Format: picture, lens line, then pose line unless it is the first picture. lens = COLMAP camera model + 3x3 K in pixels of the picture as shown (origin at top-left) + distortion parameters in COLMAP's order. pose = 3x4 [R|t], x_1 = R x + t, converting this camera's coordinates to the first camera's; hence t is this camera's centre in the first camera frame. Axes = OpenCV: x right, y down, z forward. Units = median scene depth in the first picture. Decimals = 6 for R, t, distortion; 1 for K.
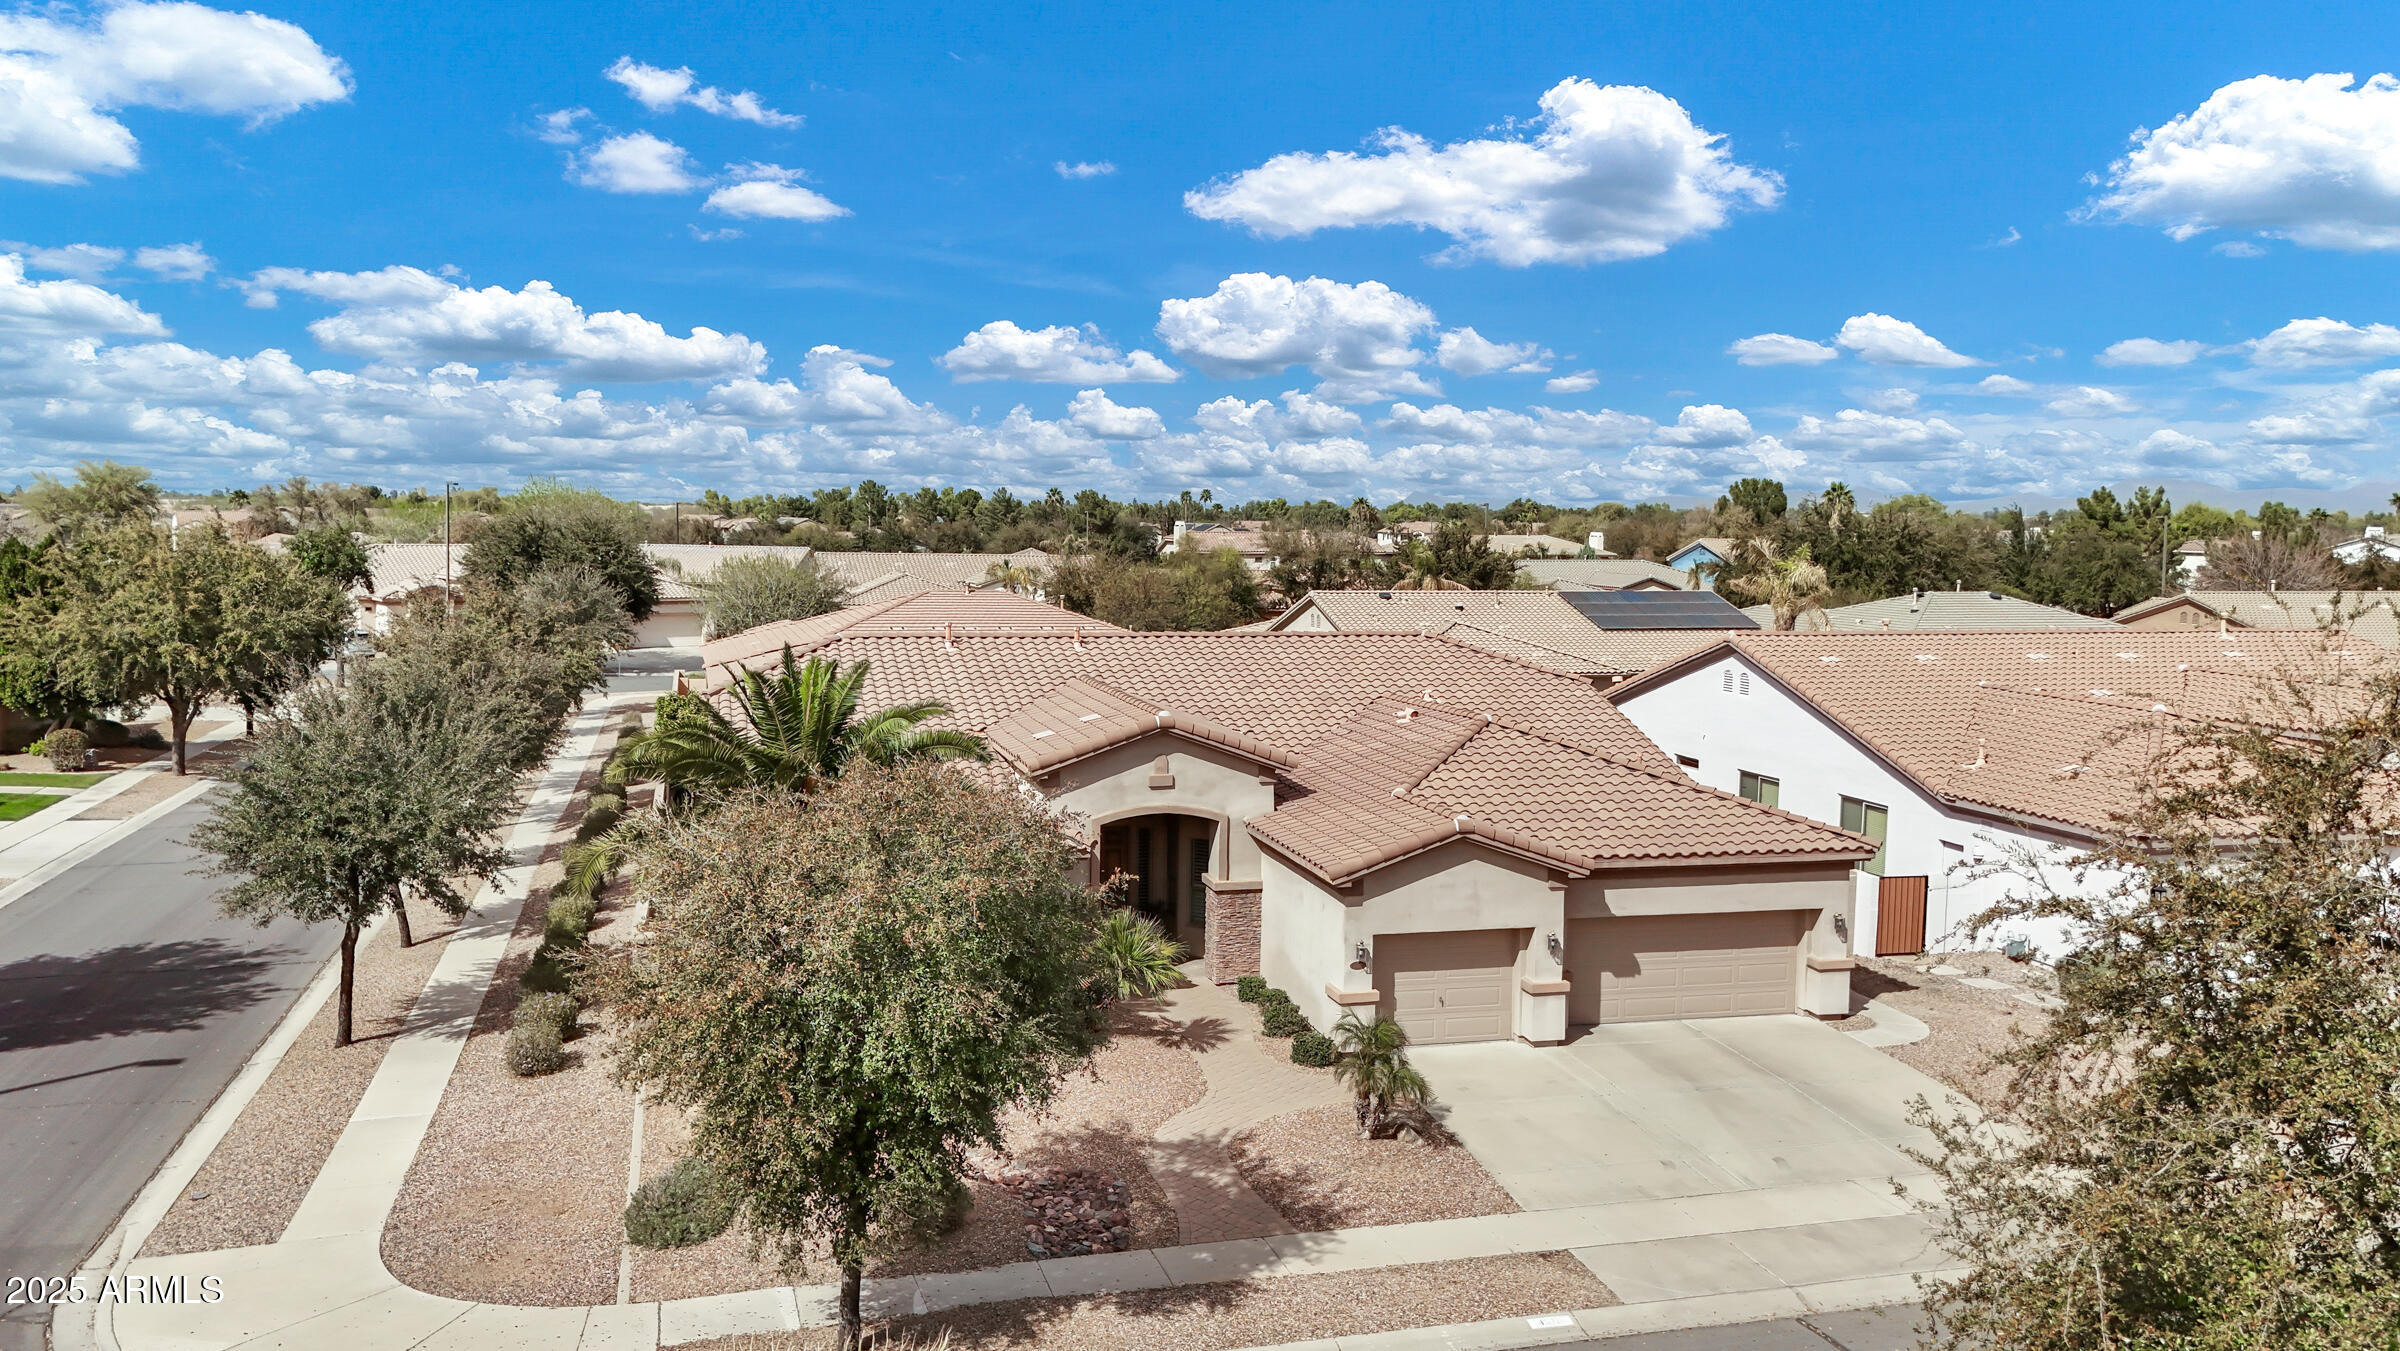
lens RADIAL K [[1843.2, 0, 1200.0], [0, 1843.2, 675.5], [0, 0, 1]] dist [0.056001, -0.004568]
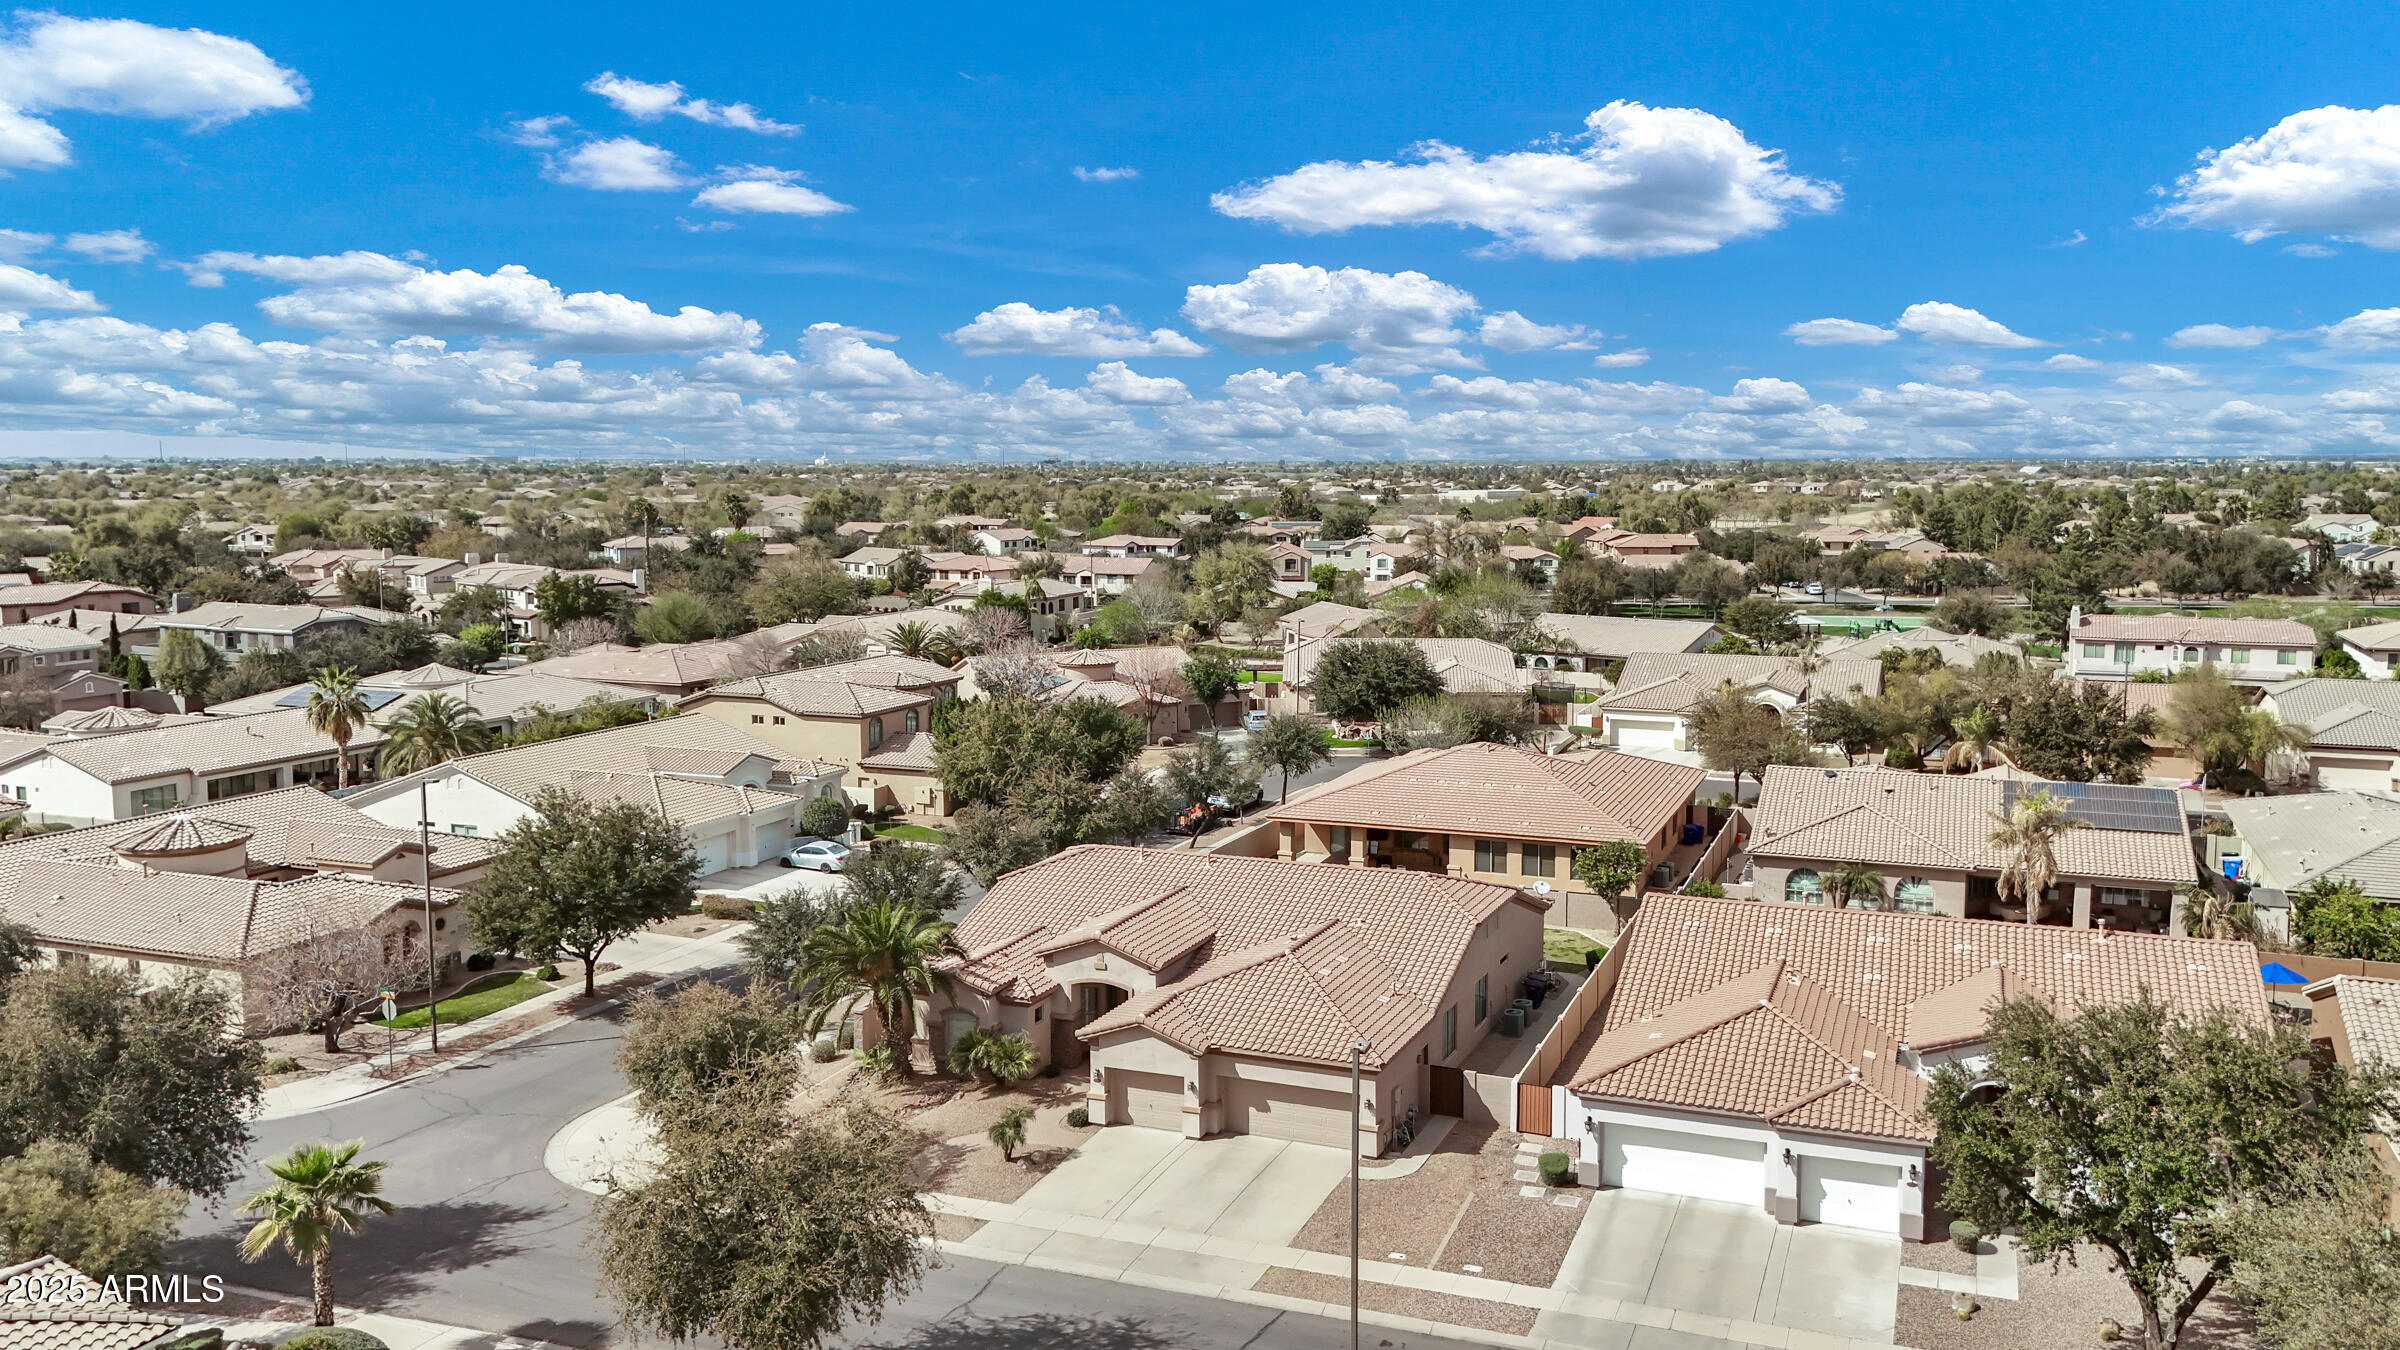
lens RADIAL K [[1833.3, 0, 1287.9], [0, 1833.3, 675.7], [0, 0, 1]] dist [0.063140, 0.000596]
pose [[0.807647, 0.054609, -0.587133, 1.362523], [-0.043736, 0.998508, 0.032708, -0.347383], [0.588042, -0.000738, 0.808830, -0.486881]]
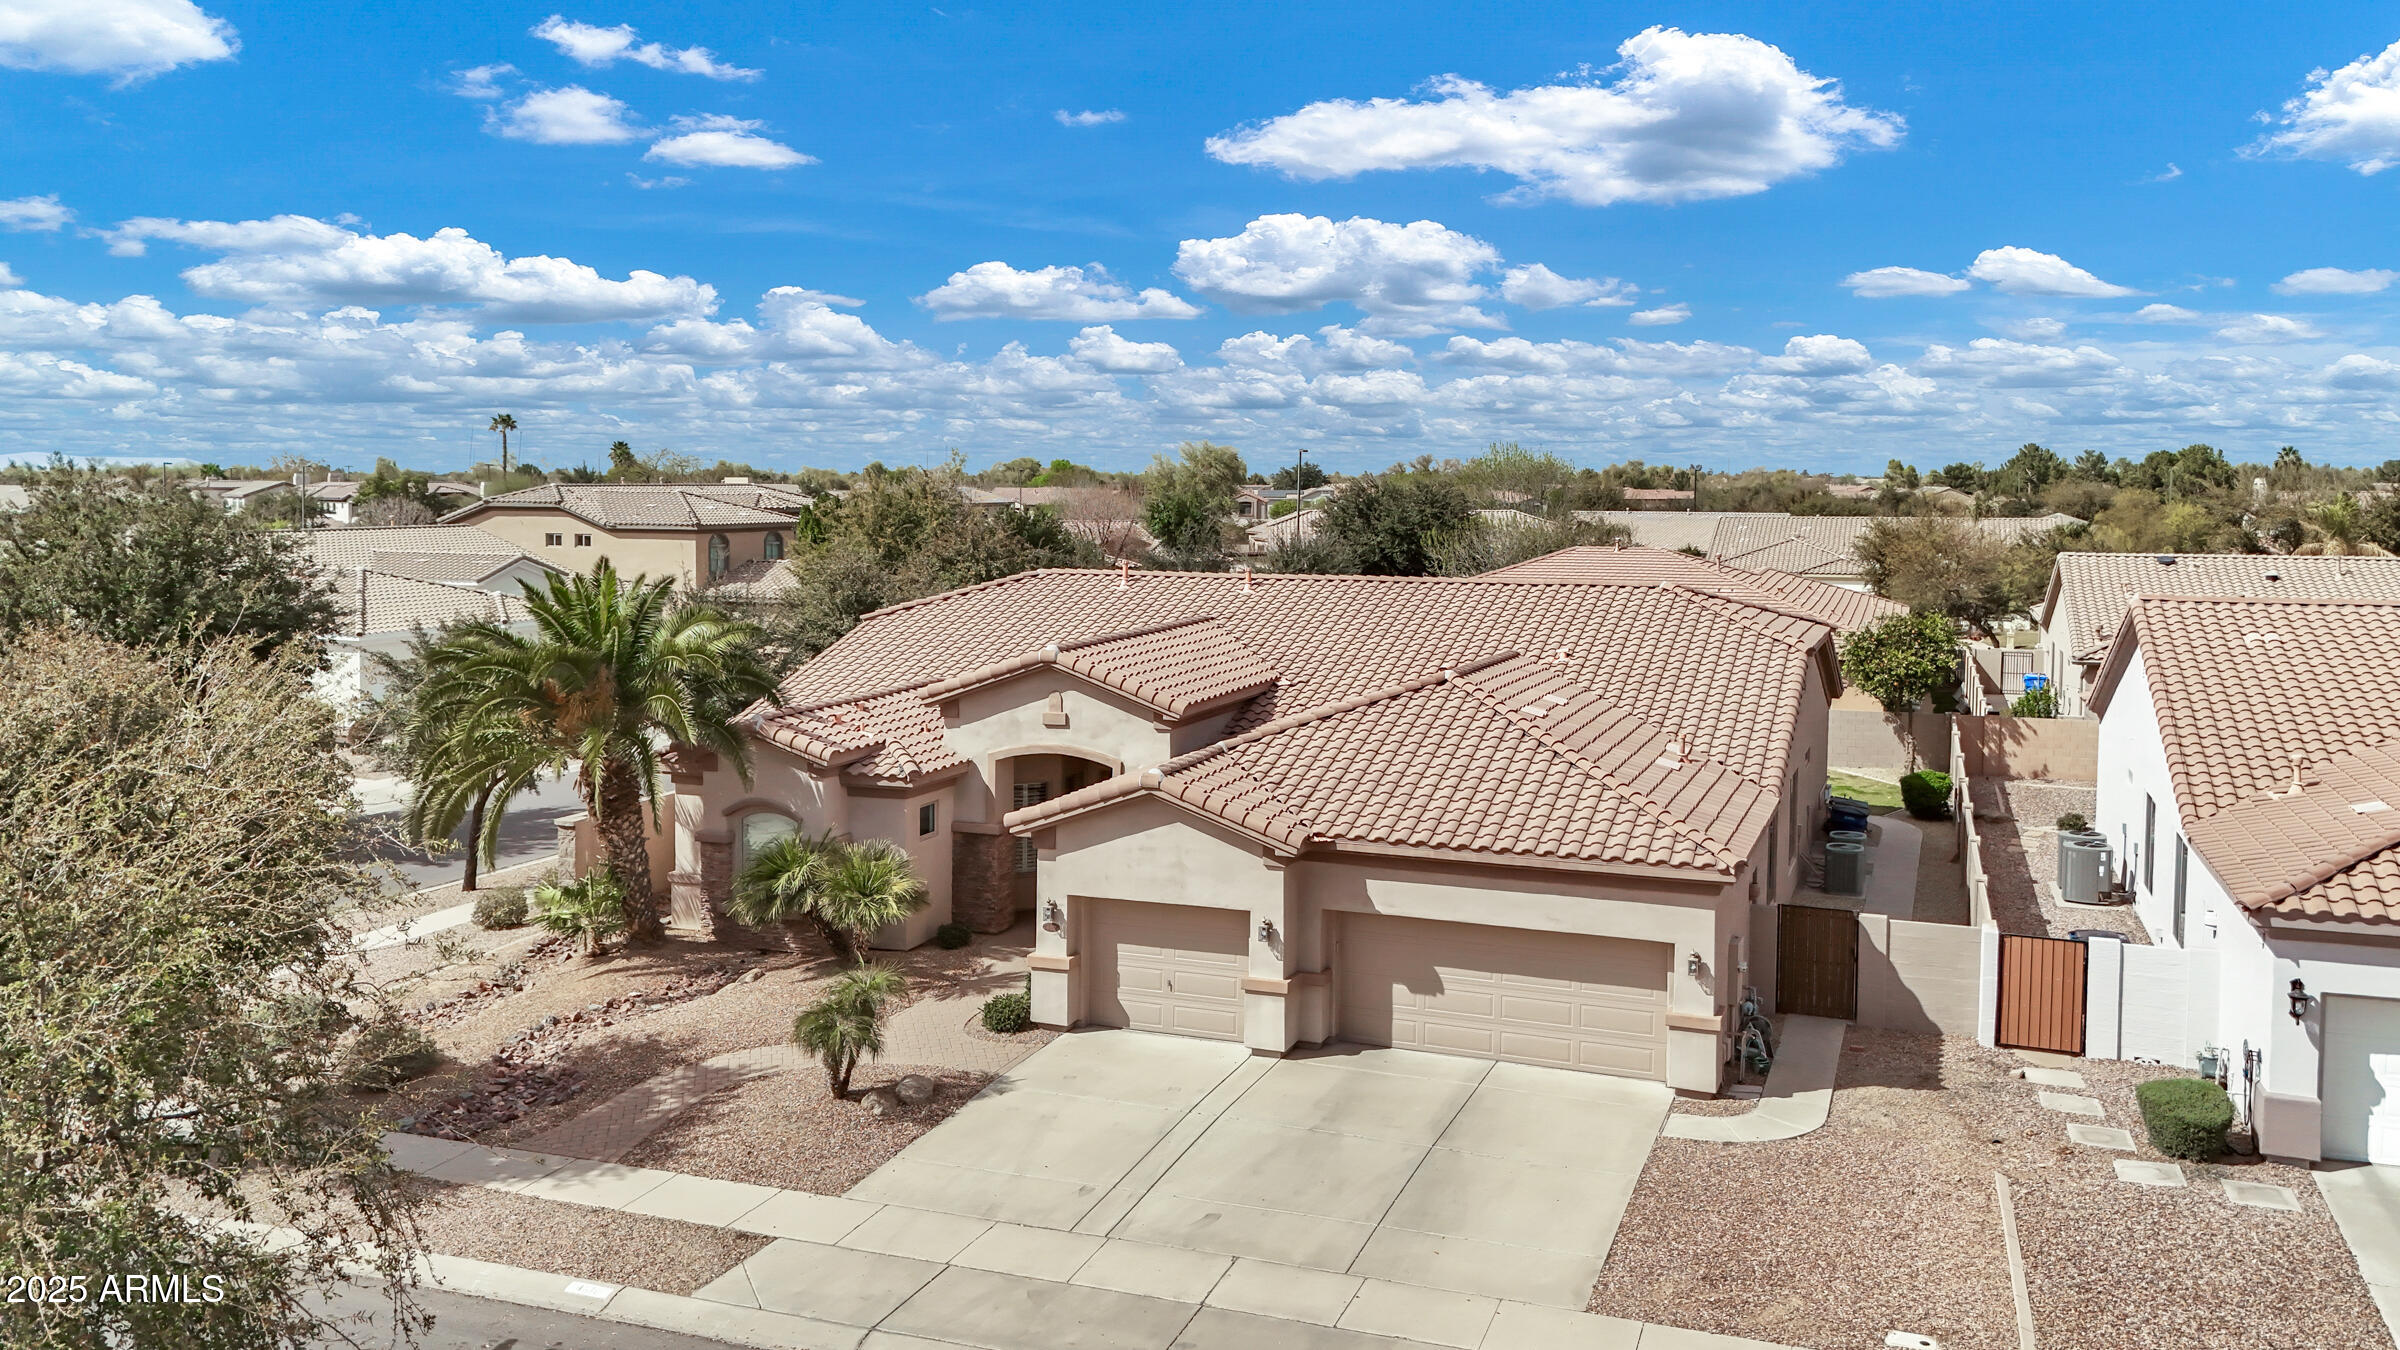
lens RADIAL K [[1902.8, 0, 1207.9], [0, 1902.8, 482.1], [0, 0, 1]] dist [0.035722, -0.003921]
pose [[0.804678, -0.011550, -0.593599, 0.682317], [-0.043047, 0.996044, -0.077735, 0.008773], [0.592148, 0.088104, 0.800998, 0.266871]]
